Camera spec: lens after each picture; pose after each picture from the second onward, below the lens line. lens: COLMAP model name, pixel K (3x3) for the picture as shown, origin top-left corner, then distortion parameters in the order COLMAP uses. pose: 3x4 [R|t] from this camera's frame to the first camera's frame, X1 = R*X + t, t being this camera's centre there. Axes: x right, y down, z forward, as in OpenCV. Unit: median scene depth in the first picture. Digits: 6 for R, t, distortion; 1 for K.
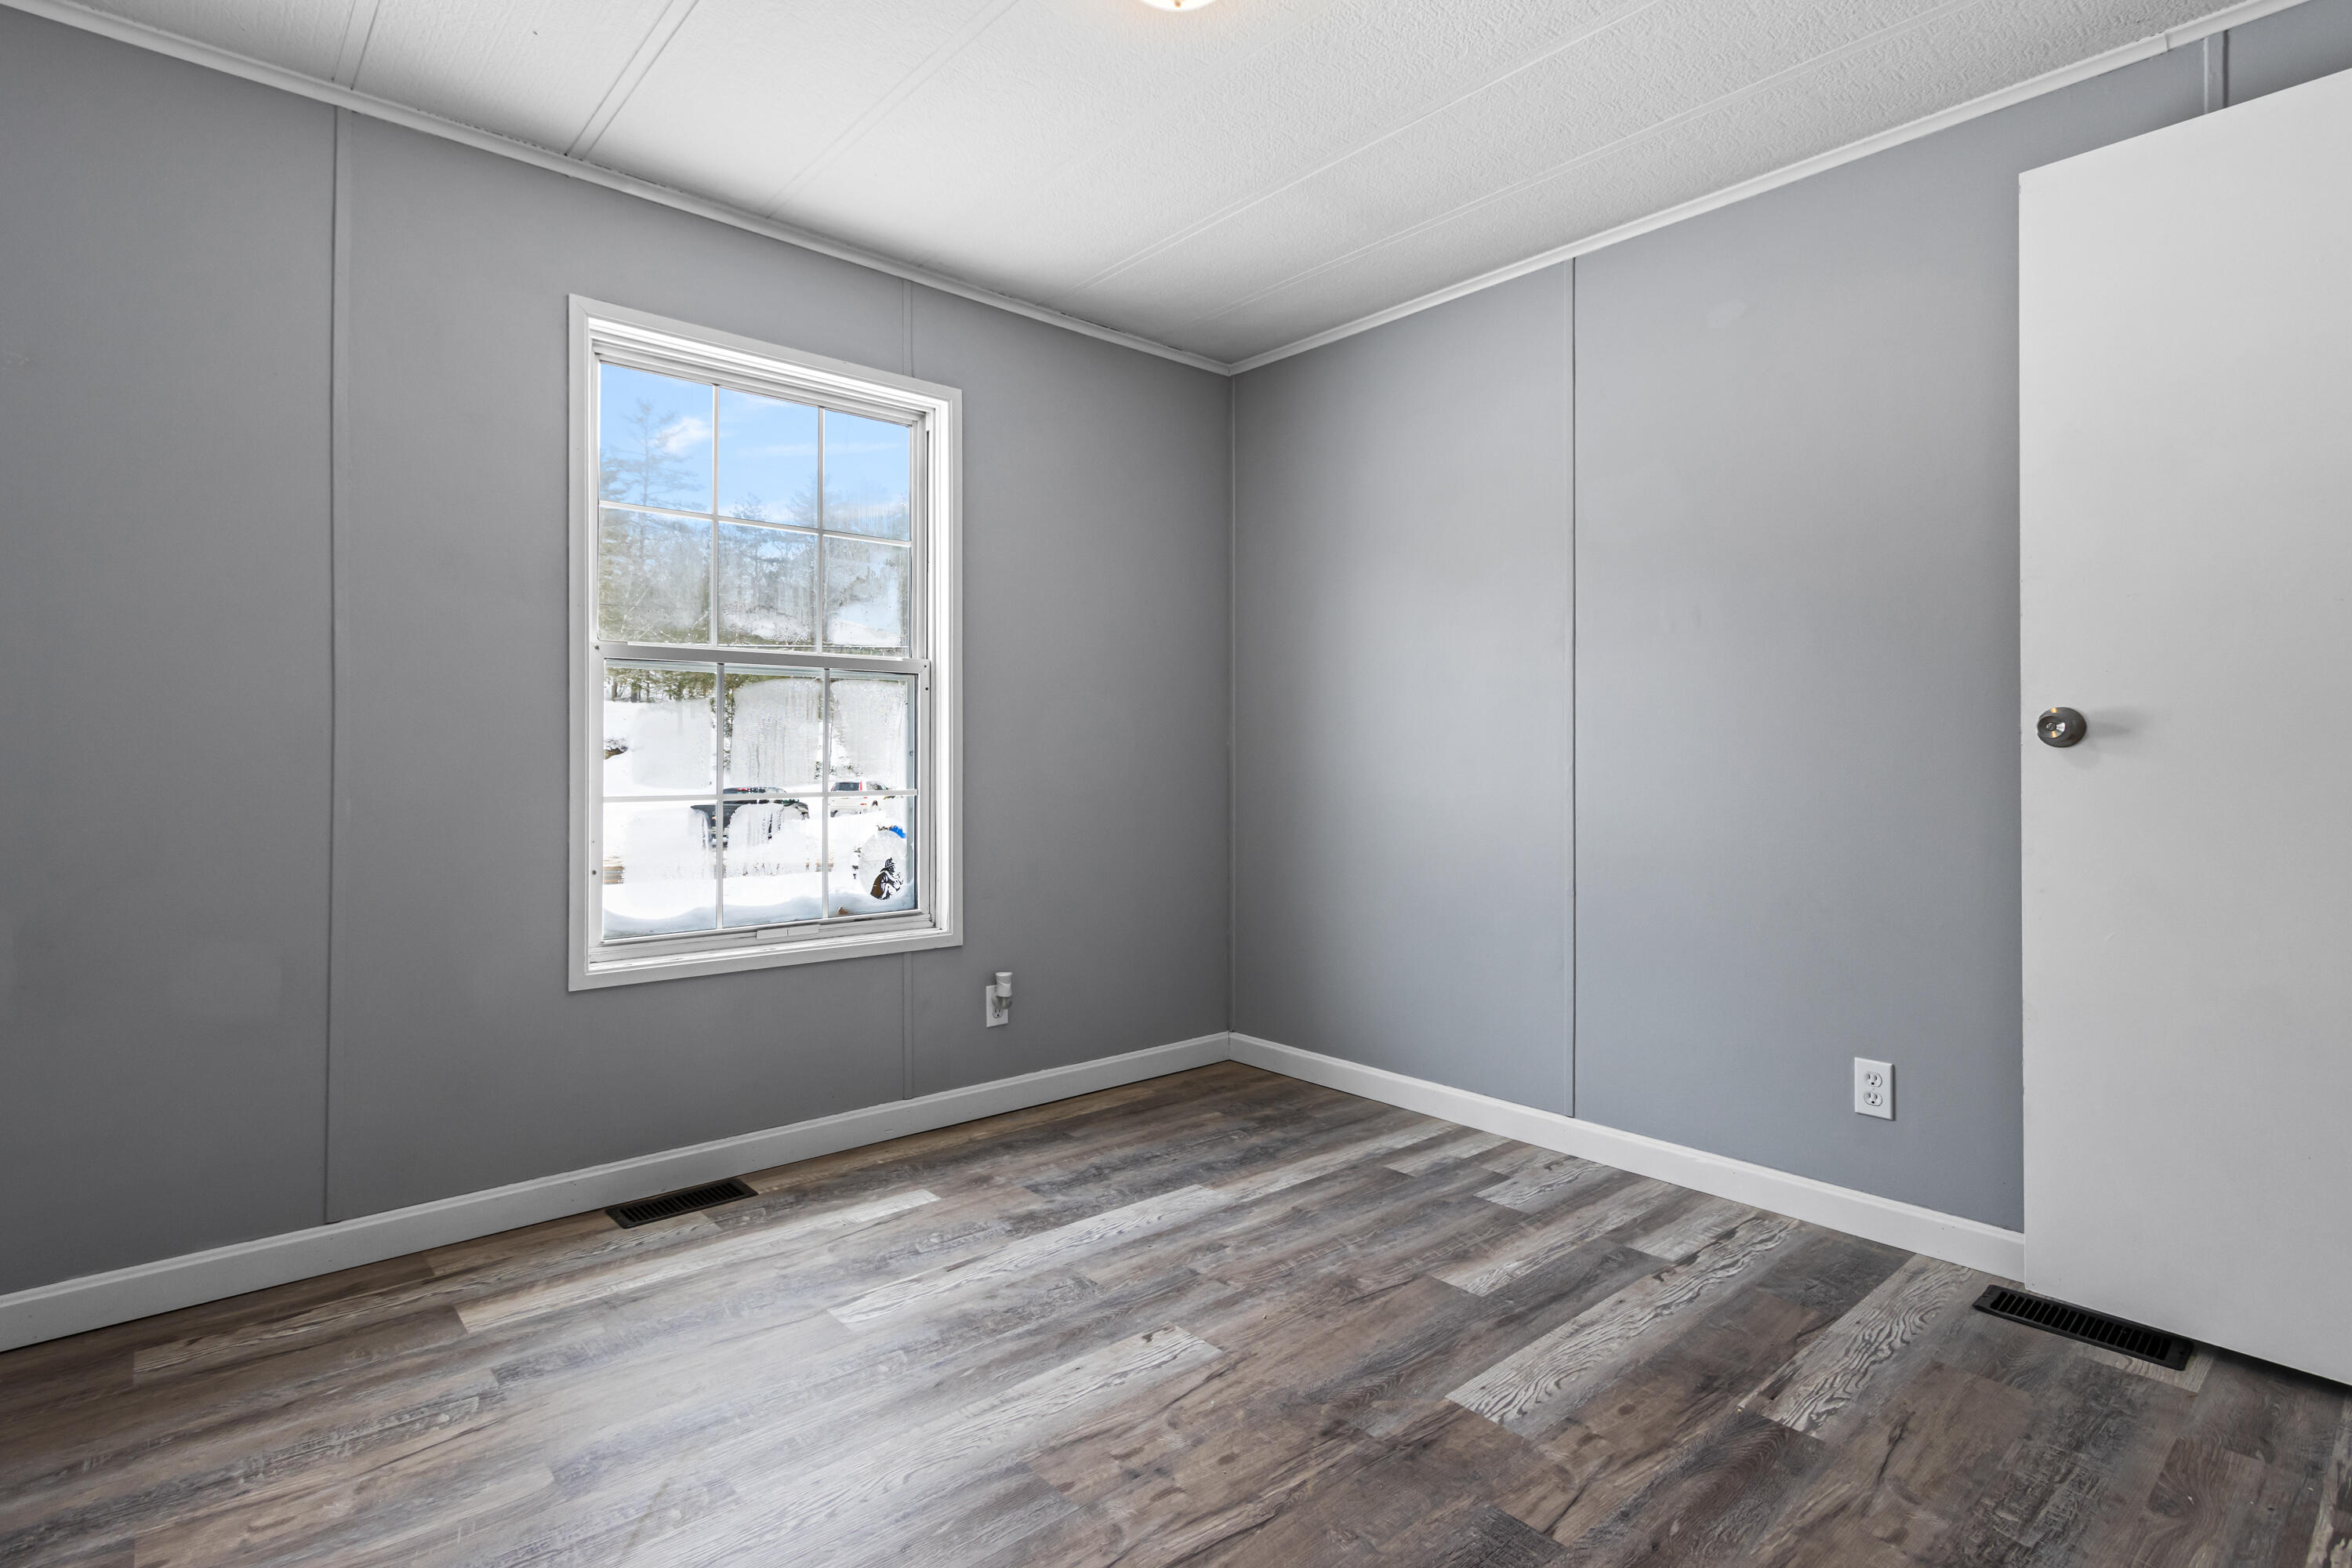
lens RADIAL K [[1138.0, 0, 1127.9], [0, 1138.0, 737.8], [0, 0, 1]] dist [0.004207, -0.001161]
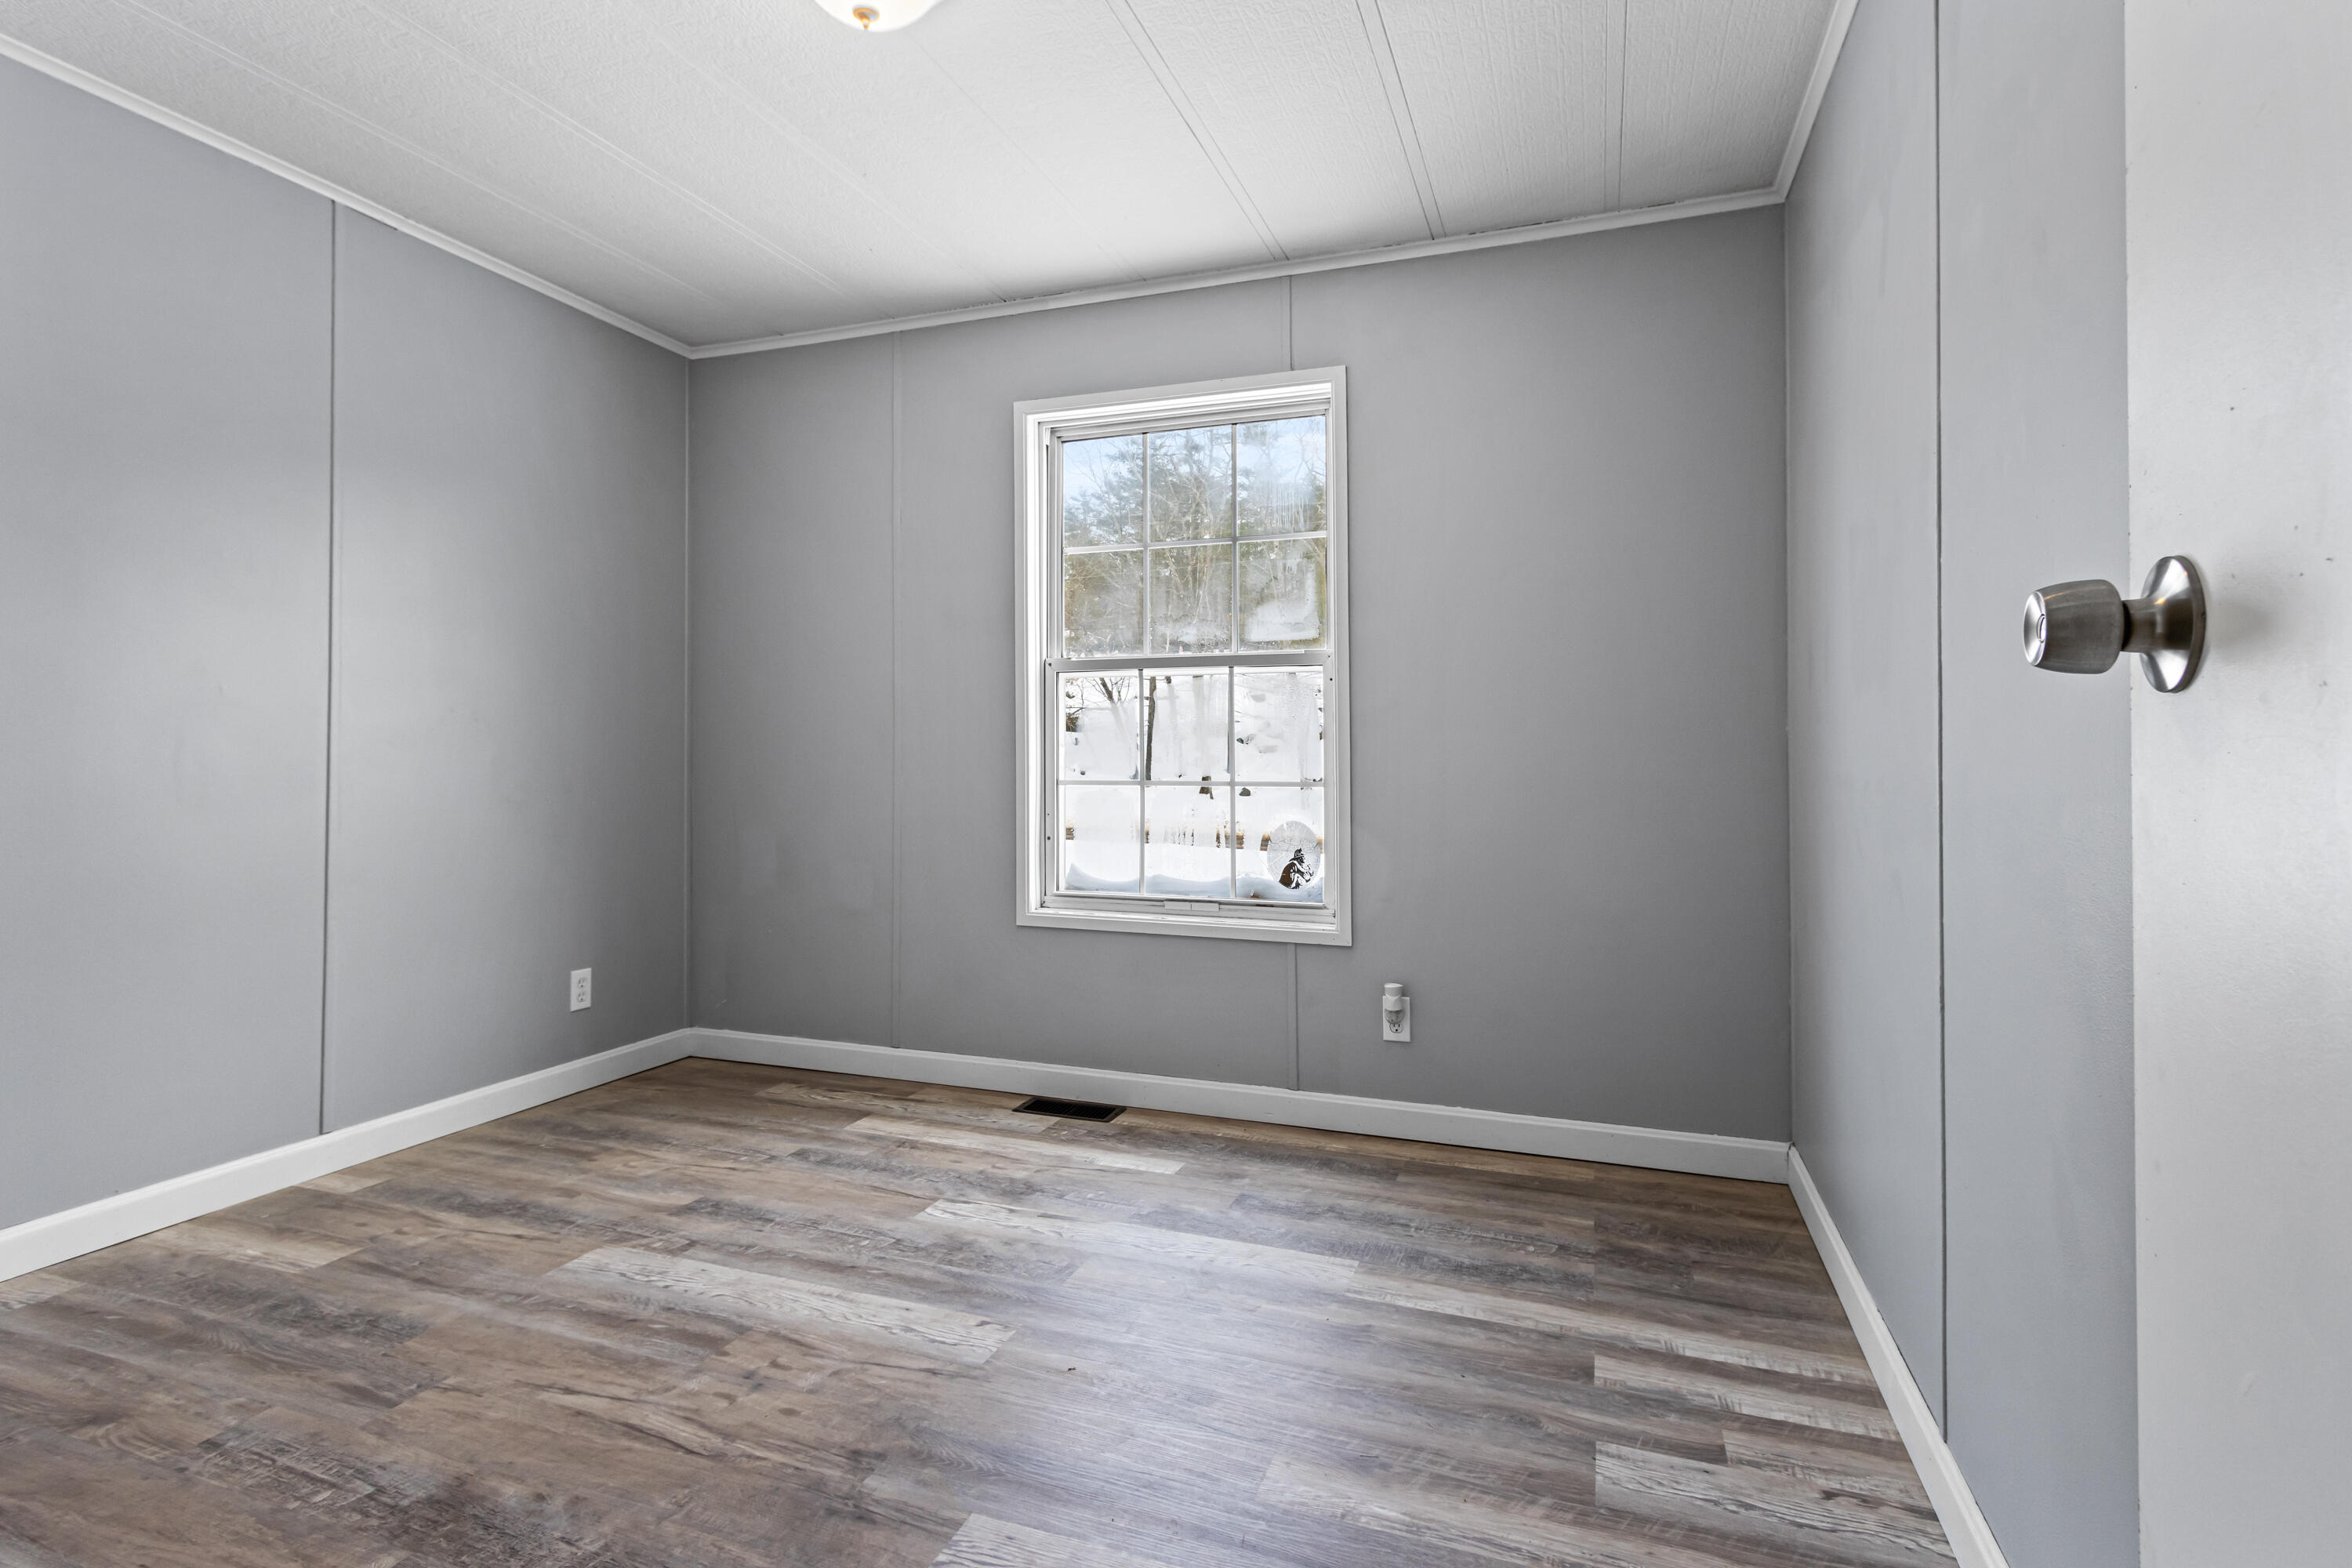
lens RADIAL K [[1138.0, 0, 1202.7], [0, 1138.0, 729.0], [0, 0, 1]] dist [0.004207, -0.001161]
pose [[0.503294, -0.018049, -0.863927, 0.762418], [0.015492, 0.999810, -0.011862, 0.012245], [0.863977, -0.007414, 0.503477, 0.509628]]
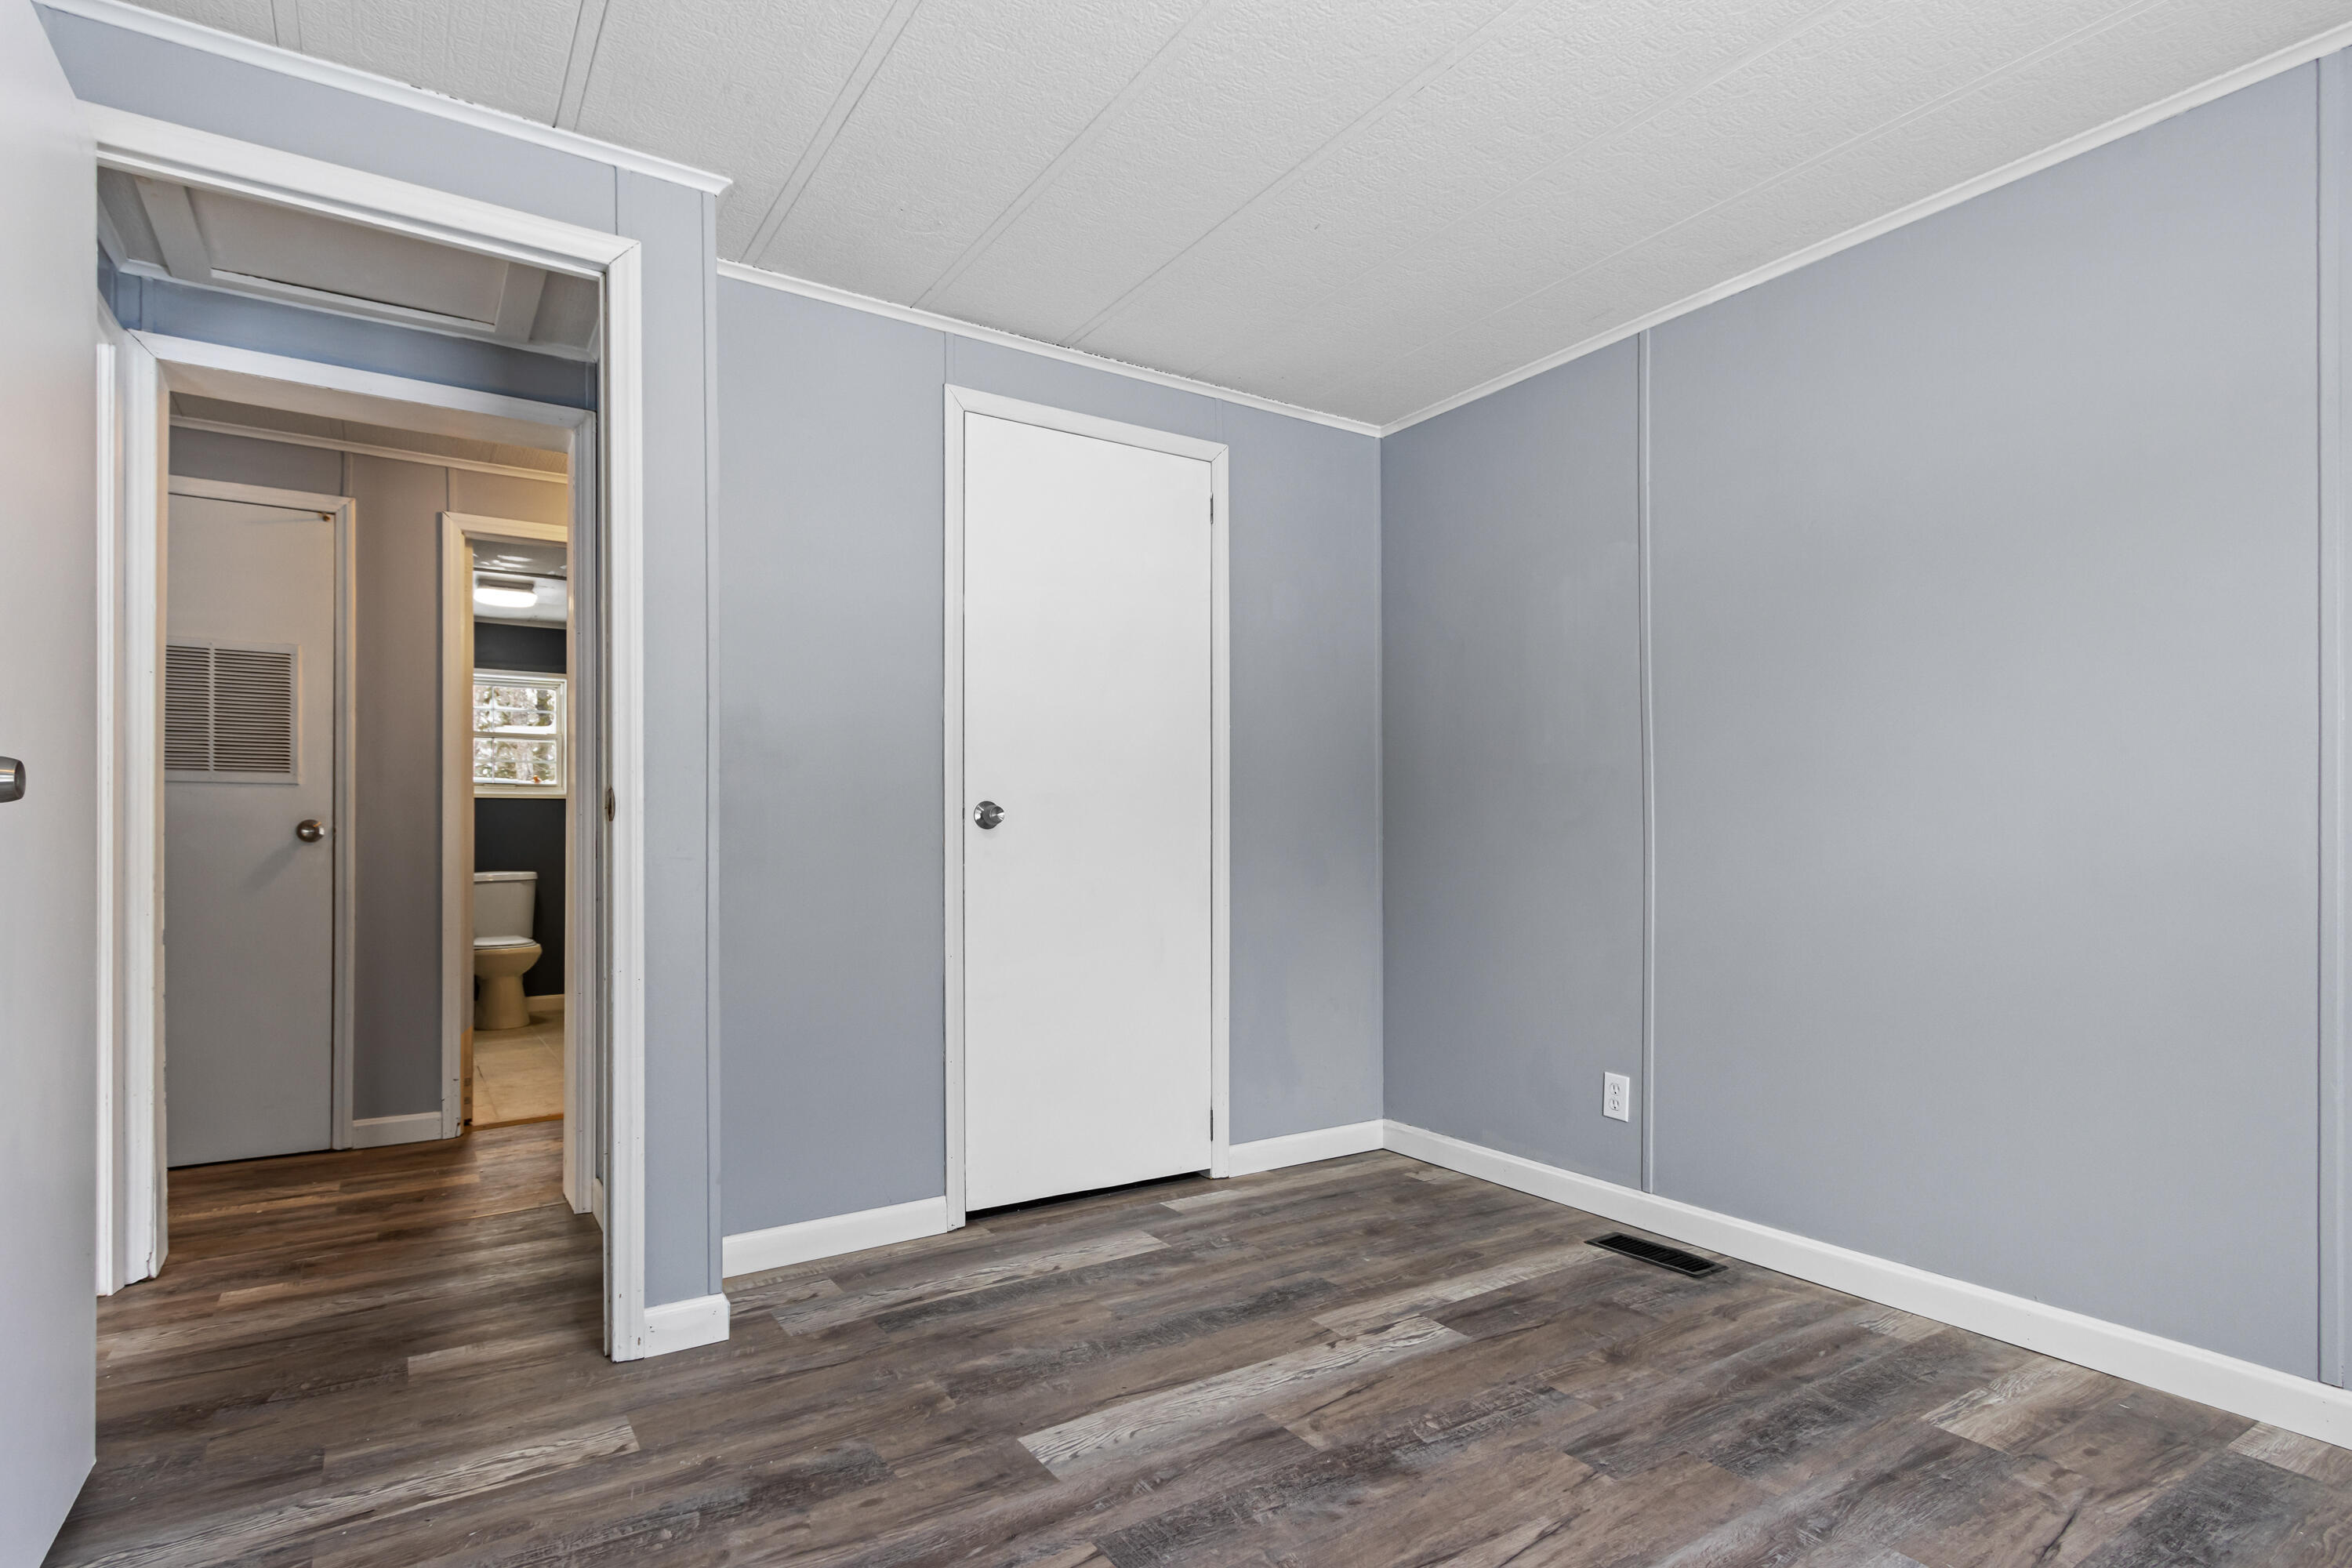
lens RADIAL K [[1138.0, 0, 1086.9], [0, 1138.0, 829.5], [0, 0, 1]] dist [0.004207, -0.001161]
pose [[-0.988297, 0.001682, 0.152531, 0.122349], [-0.002715, 0.999587, -0.028619, 0.024335], [-0.152516, -0.028698, -0.987884, 1.202202]]
